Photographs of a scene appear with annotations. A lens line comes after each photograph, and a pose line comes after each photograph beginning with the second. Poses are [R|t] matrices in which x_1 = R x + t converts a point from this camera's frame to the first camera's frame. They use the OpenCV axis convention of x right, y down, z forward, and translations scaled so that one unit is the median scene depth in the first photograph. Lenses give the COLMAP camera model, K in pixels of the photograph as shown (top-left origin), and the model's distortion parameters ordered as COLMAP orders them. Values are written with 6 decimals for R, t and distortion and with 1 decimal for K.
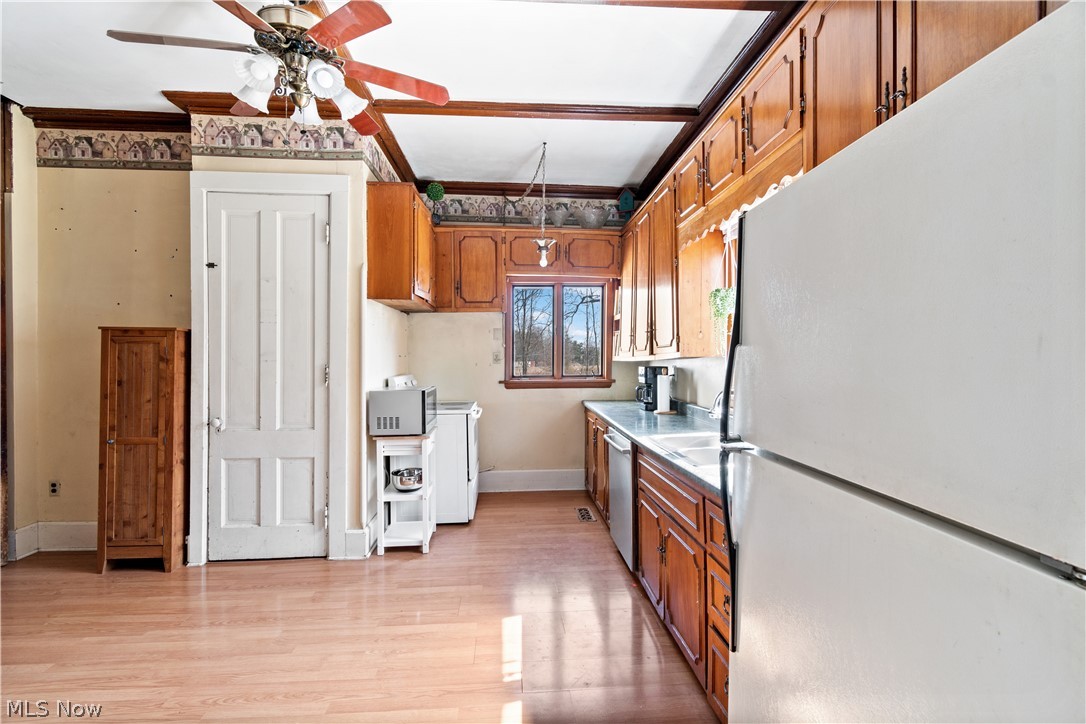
lens RADIAL K [[480.6, 0, 543.0], [0, 480.6, 362.0], [0, 0, 1]] dist [-0.001708, -0.000633]
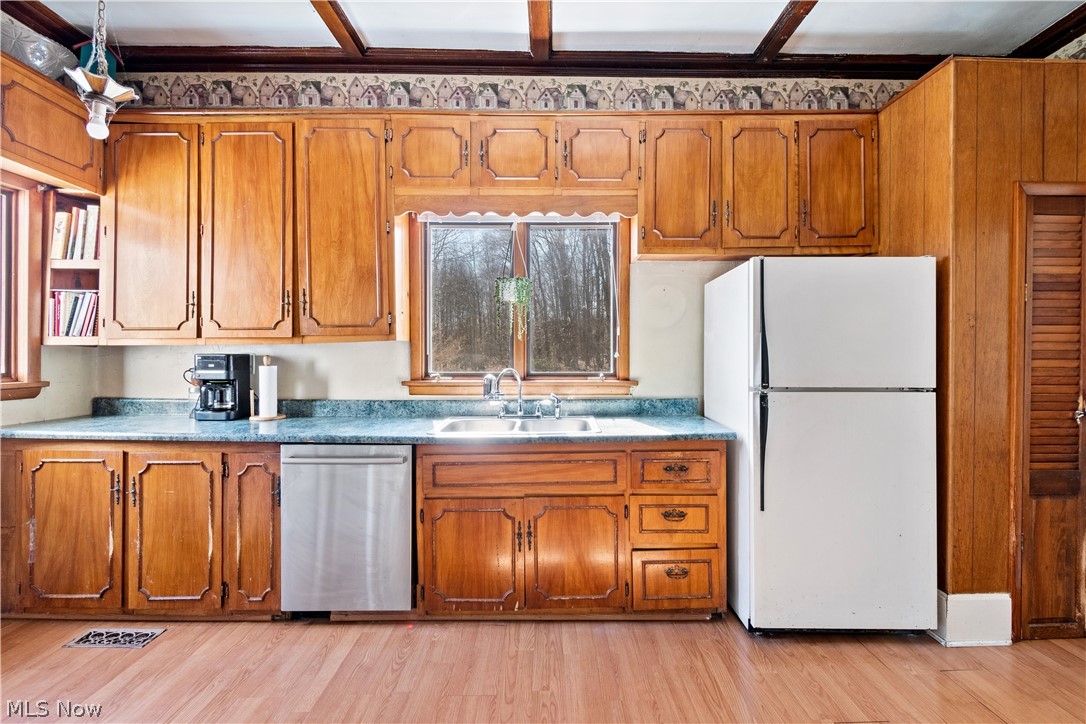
lens RADIAL K [[480.6, 0, 543.0], [0, 480.6, 362.0], [0, 0, 1]] dist [-0.001708, -0.000633]
pose [[0.062226, -0.008543, 0.998026, -0.444426], [0.002343, 0.999962, 0.008414, 0.015357], [-0.998059, 0.001815, 0.062243, 0.559840]]
